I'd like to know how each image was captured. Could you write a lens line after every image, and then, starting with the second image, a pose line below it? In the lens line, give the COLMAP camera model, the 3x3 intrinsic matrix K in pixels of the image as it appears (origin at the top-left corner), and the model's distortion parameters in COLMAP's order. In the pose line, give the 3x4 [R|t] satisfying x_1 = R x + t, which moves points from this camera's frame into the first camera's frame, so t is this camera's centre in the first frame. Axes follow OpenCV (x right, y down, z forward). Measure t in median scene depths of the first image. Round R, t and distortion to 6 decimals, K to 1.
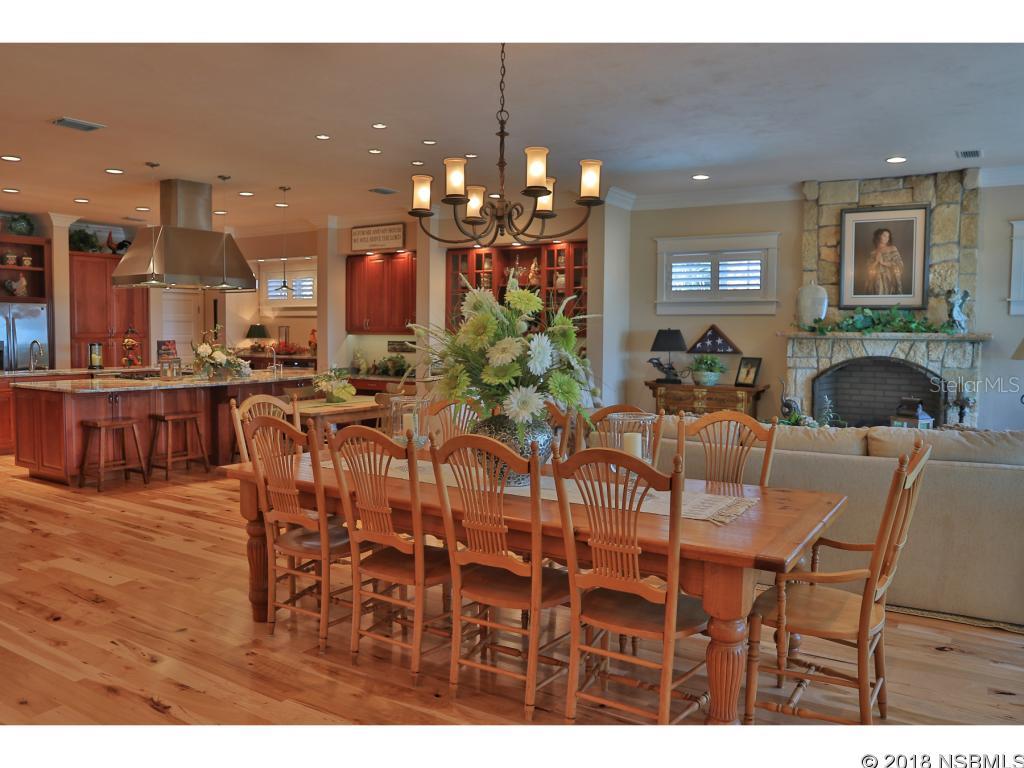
lens RADIAL K [[795.6, 0, 508.7], [0, 795.6, 387.8], [0, 0, 1]] dist [-0.110109, 0.074810]
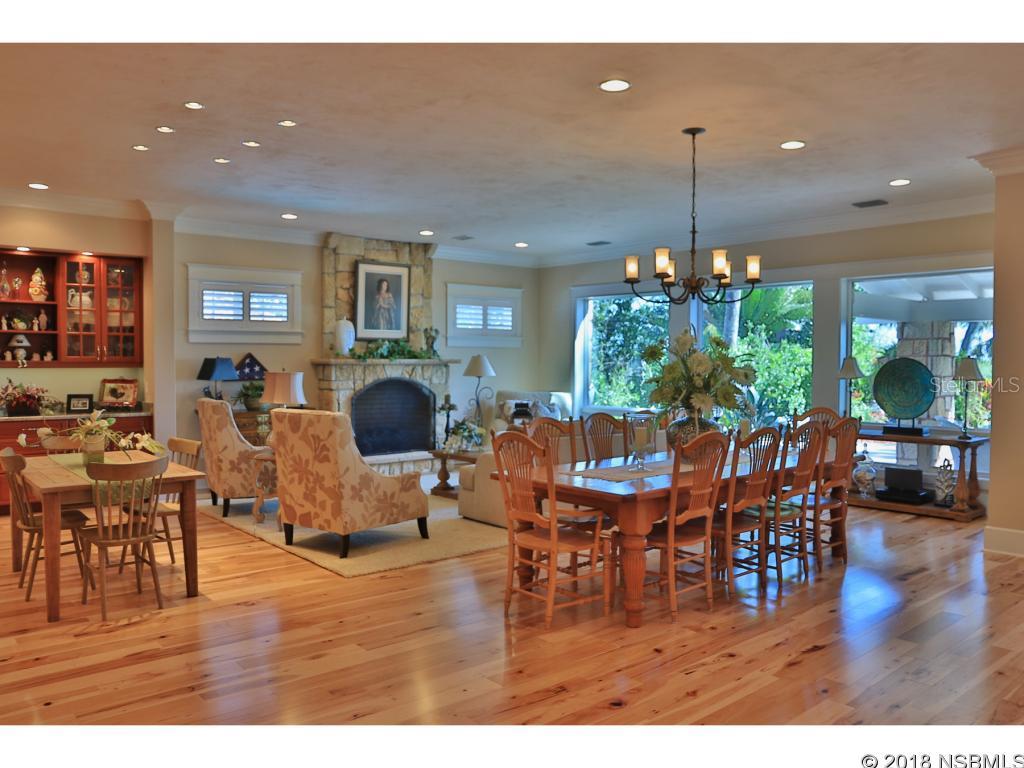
lens RADIAL K [[795.6, 0, 507.2], [0, 795.6, 384.2], [0, 0, 1]] dist [-0.110109, 0.074810]
pose [[0.284831, -0.035529, 0.957919, -0.728086], [0.068442, 0.997516, 0.016647, -0.037245], [-0.956131, 0.060820, 0.286555, 0.429937]]
